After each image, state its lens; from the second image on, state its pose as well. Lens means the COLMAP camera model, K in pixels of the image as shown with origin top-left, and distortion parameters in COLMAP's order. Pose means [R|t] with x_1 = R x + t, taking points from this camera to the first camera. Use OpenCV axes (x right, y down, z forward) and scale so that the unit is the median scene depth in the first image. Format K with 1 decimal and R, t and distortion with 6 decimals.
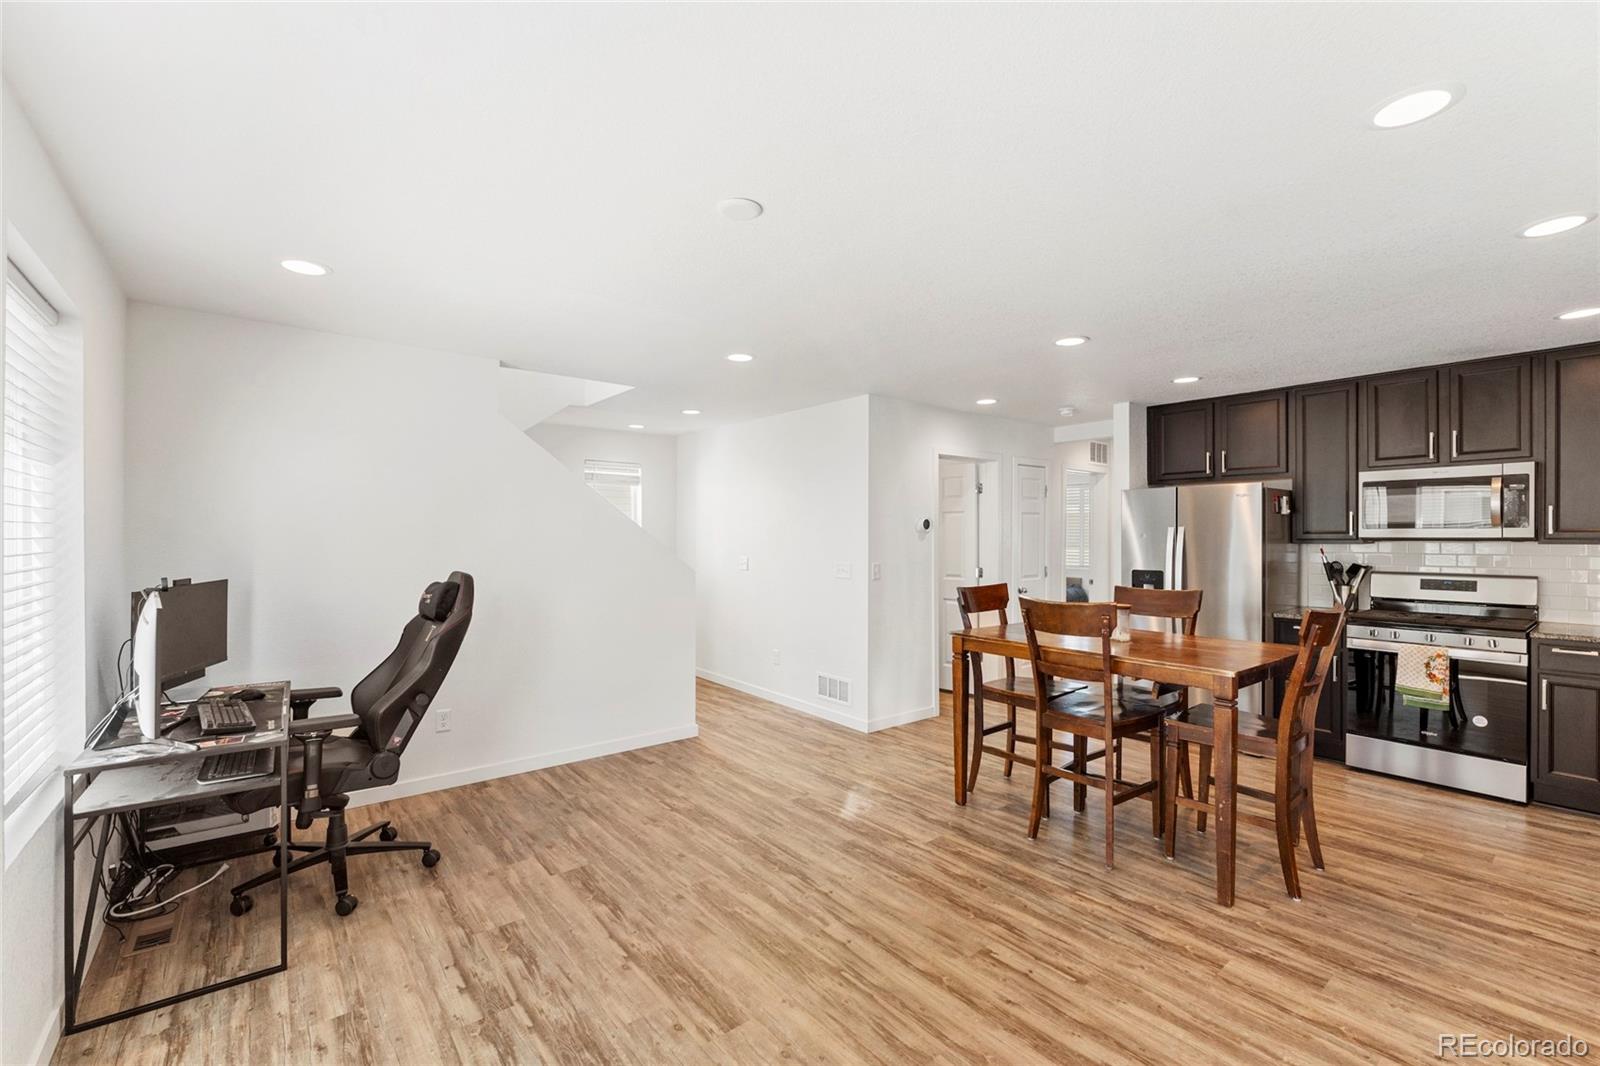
lens RADIAL K [[670.9, 0, 797.2], [0, 670.9, 537.3], [0, 0, 1]] dist [-0.000497, 0.000023]
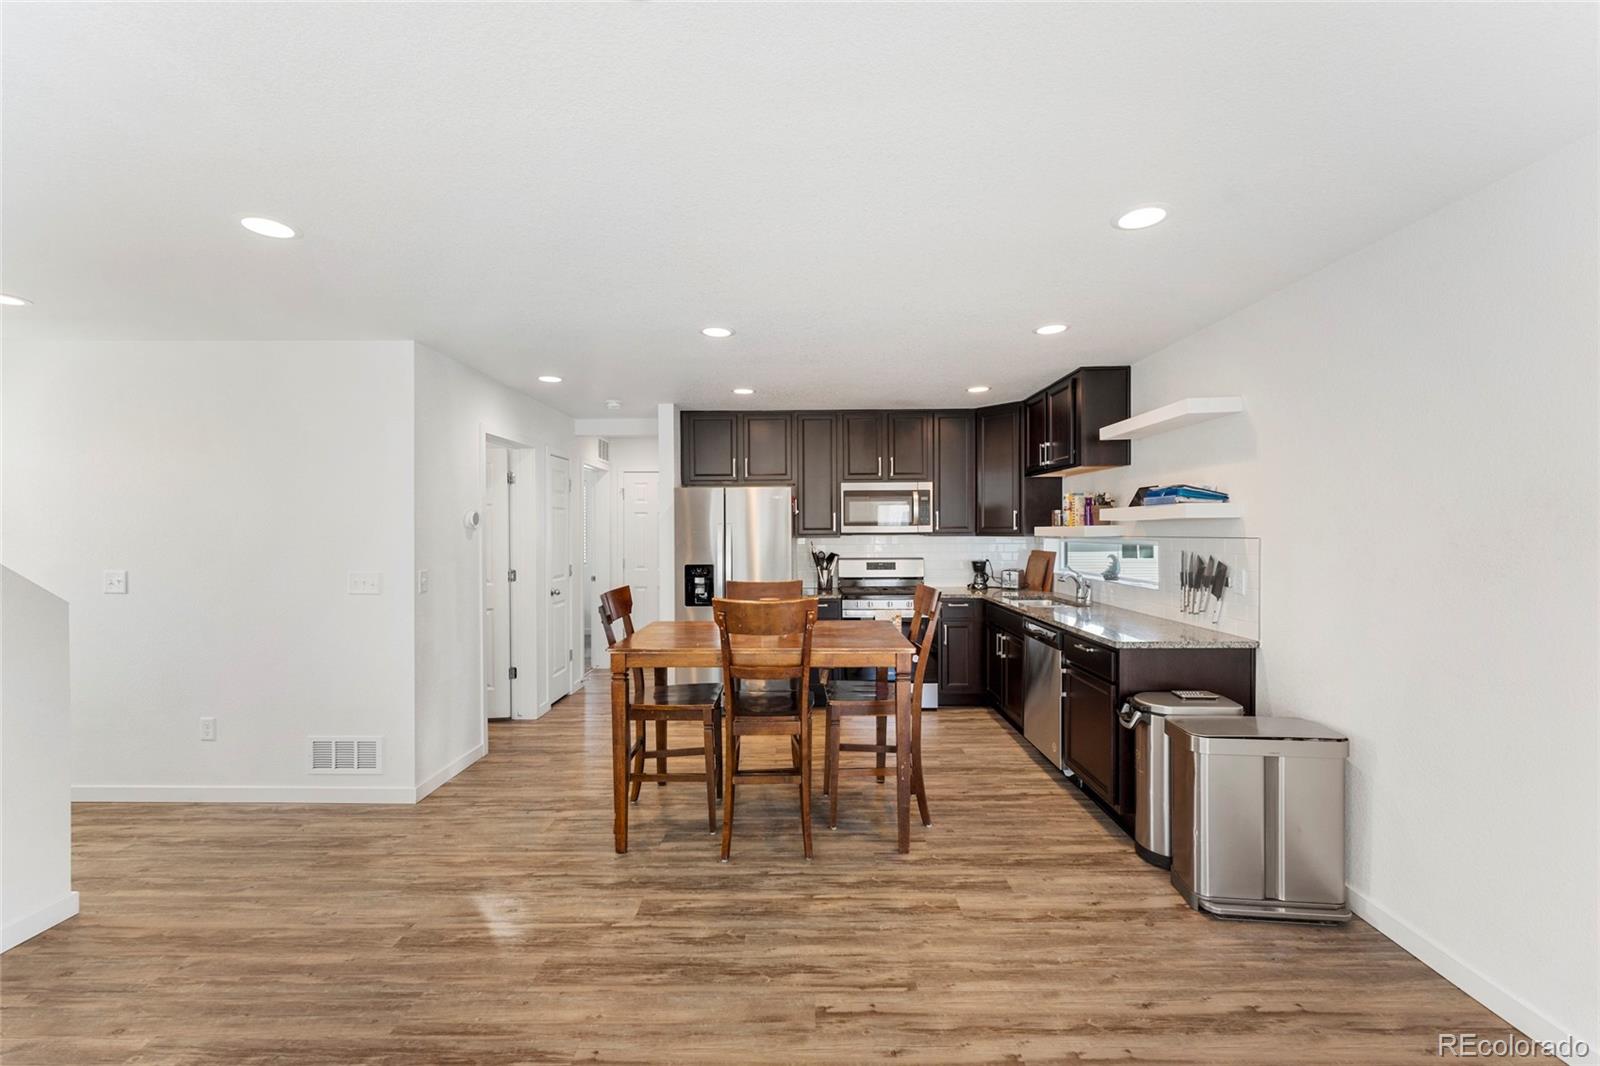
lens RADIAL K [[653.1, 0, 787.5], [0, 653.1, 532.8], [0, 0, 1]] dist [0.002253, -0.000312]
pose [[0.635060, -0.004541, 0.772449, -0.254378], [0.005878, 0.999982, 0.001046, -0.001910], [-0.772440, 0.003876, 0.635076, 0.316392]]
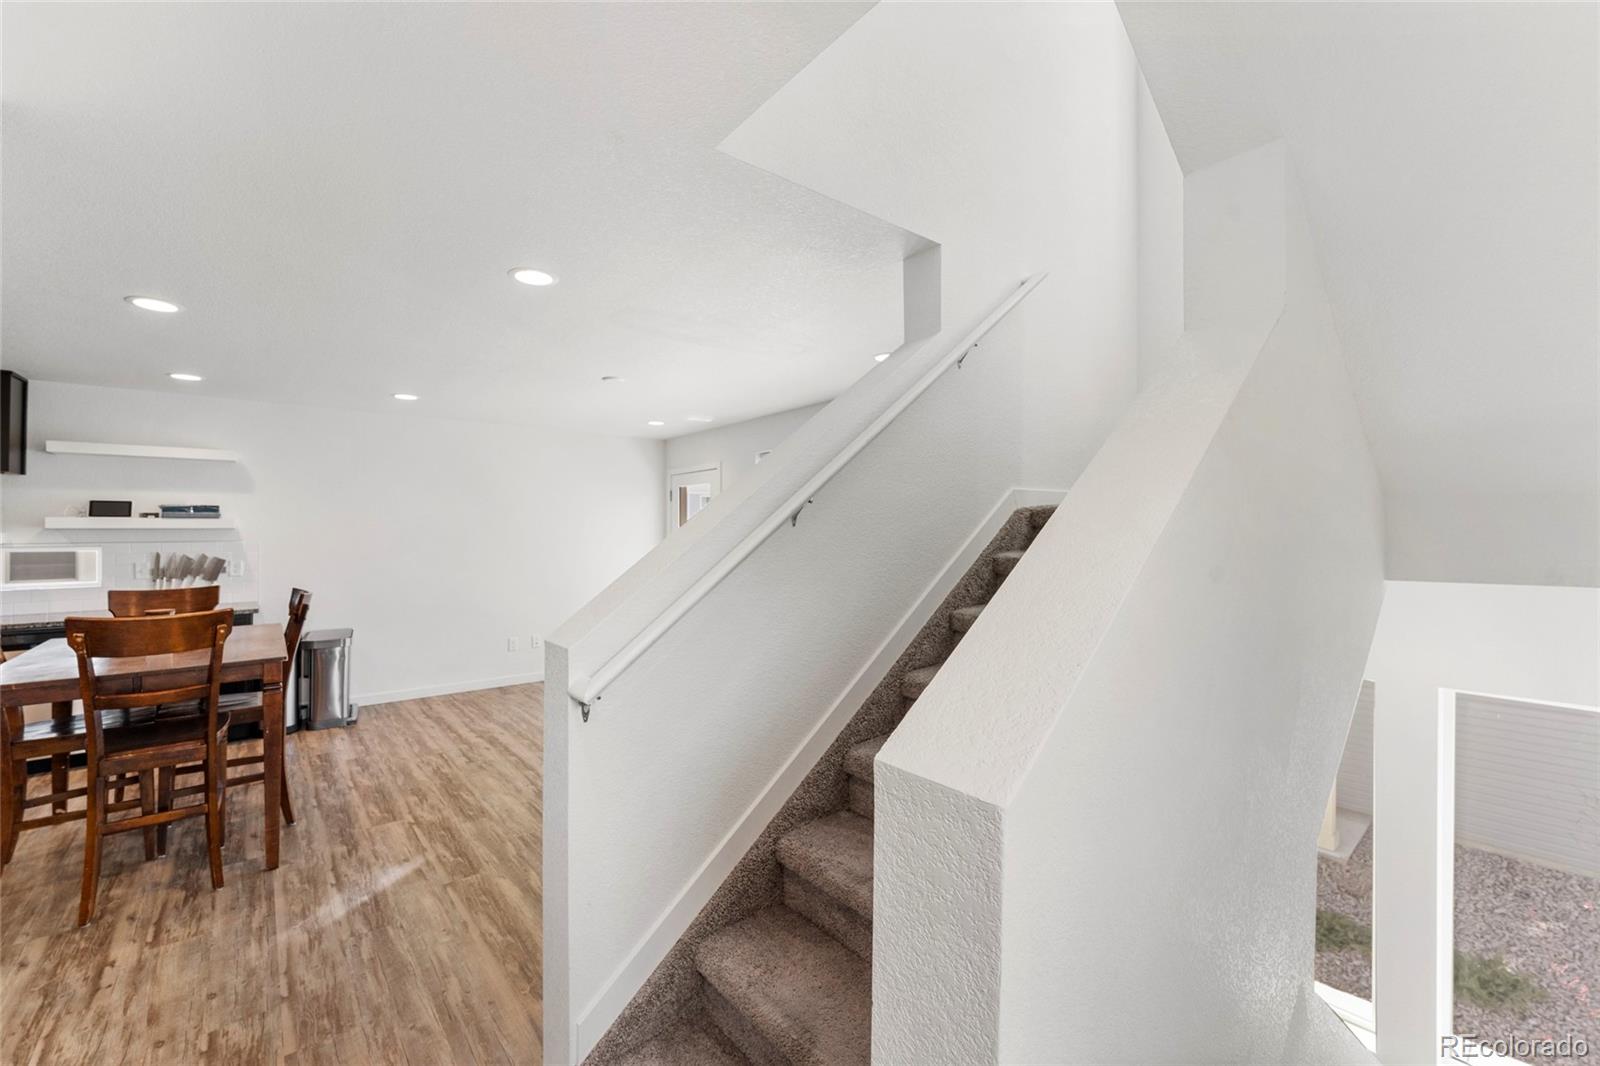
lens RADIAL K [[653.1, 0, 805.4], [0, 653.1, 530.4], [0, 0, 1]] dist [0.002253, -0.000312]
pose [[-0.999492, 0.005881, -0.031311, -0.373440], [0.005981, 0.999977, -0.003109, -0.002379], [0.031292, -0.003295, -0.999505, 1.803804]]
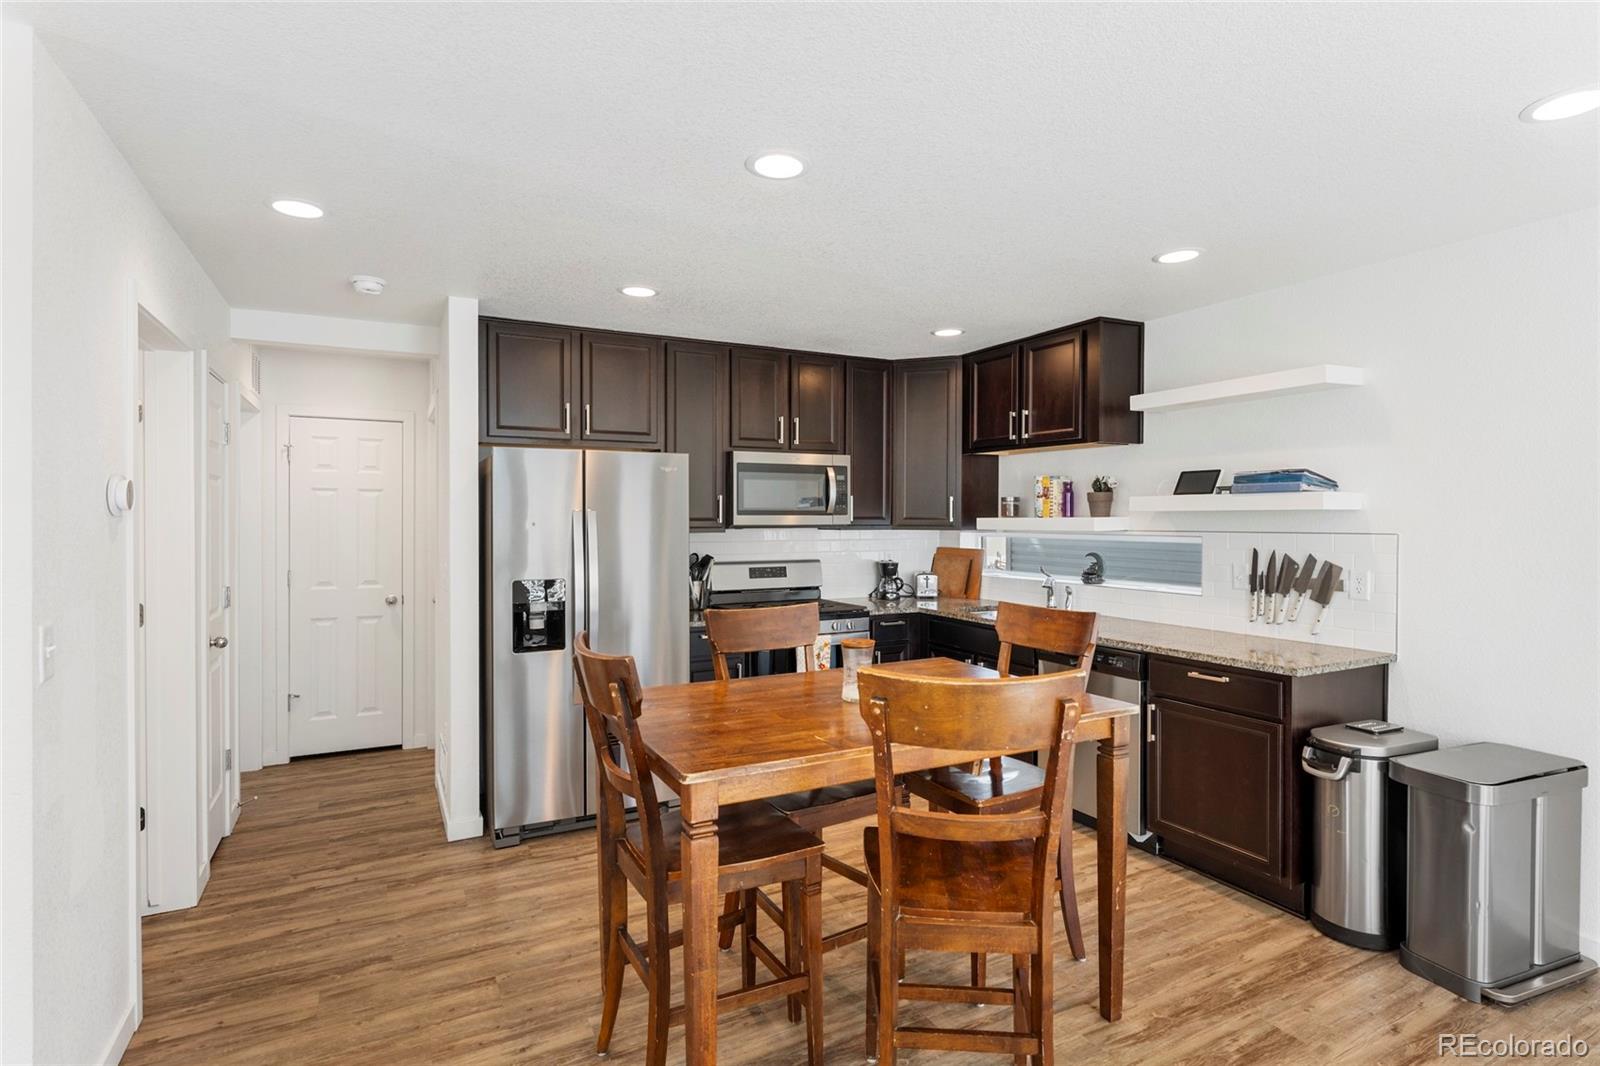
lens RADIAL K [[805.7, 0, 787.5], [0, 805.7, 526.0], [0, 0, 1]] dist [0.001571, 0.000417]
pose [[0.192505, -0.009045, 0.981254, -0.224159], [0.002636, 0.999959, 0.008701, -0.008897], [-0.981292, 0.000911, 0.192521, 0.852508]]
